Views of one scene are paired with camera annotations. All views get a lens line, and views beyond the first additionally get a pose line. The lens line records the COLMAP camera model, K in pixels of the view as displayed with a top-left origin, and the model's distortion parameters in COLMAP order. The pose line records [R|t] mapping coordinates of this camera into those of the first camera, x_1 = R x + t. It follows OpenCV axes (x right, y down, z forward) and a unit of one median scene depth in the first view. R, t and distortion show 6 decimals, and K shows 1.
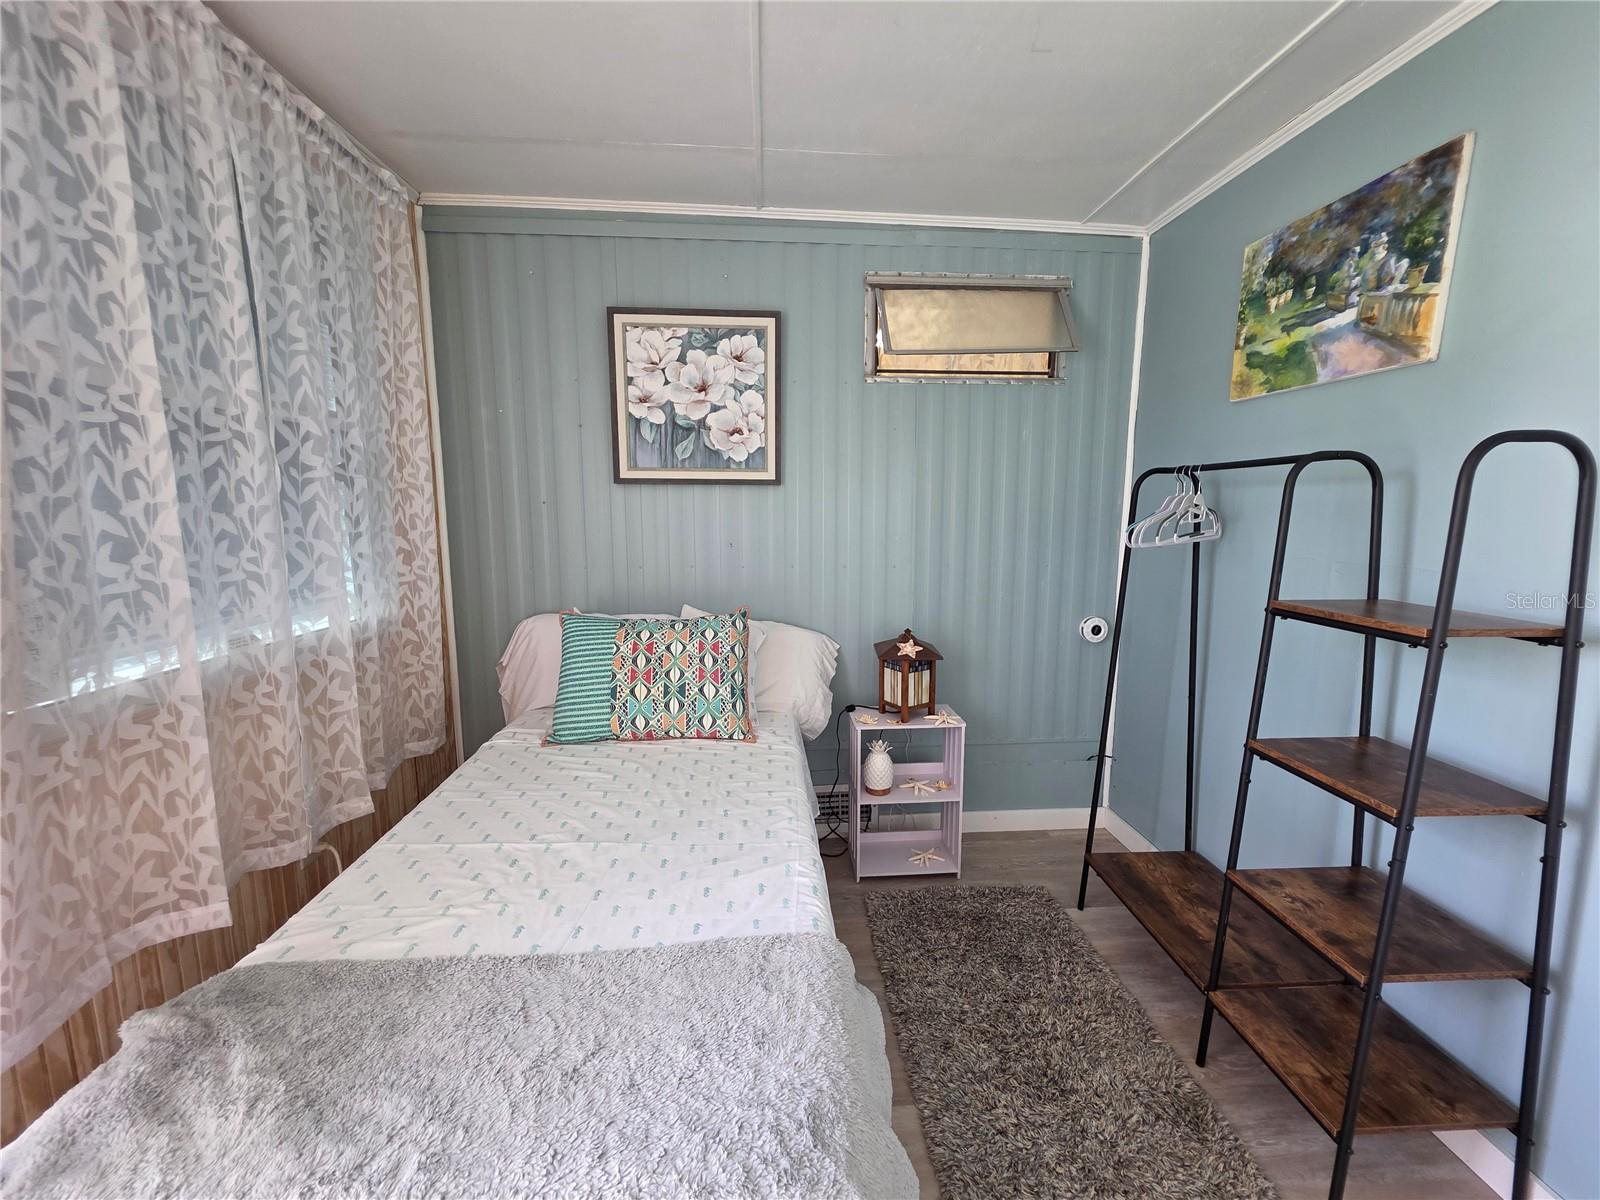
lens RADIAL K [[641.2, 0, 803.8], [0, 641.2, 598.8], [0, 0, 1]] dist [0.003087, -0.000424]
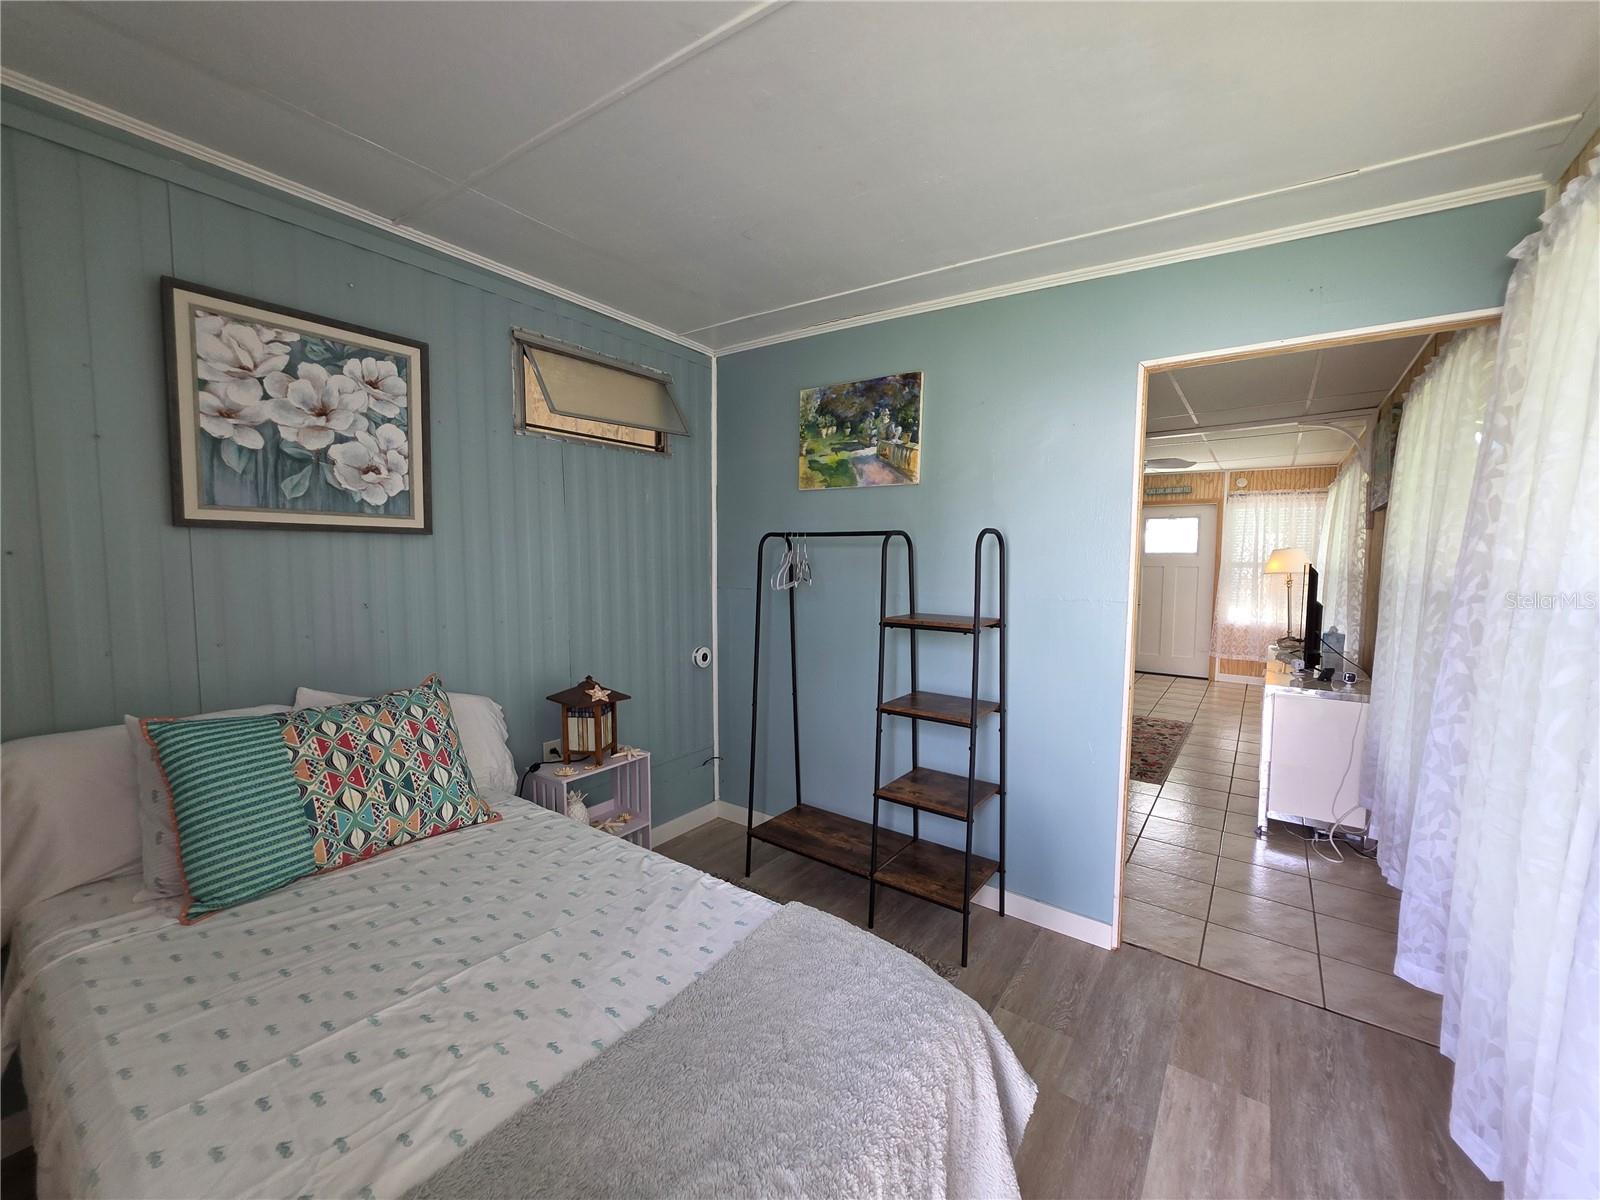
lens RADIAL K [[649.5, 0, 796.1], [0, 649.5, 598.6], [0, 0, 1]] dist [0.000508, -0.000390]
pose [[0.637419, -0.048504, 0.768989, -0.438643], [0.101783, 0.994571, -0.021636, -0.021210], [-0.763765, 0.092061, 0.638896, 0.058423]]
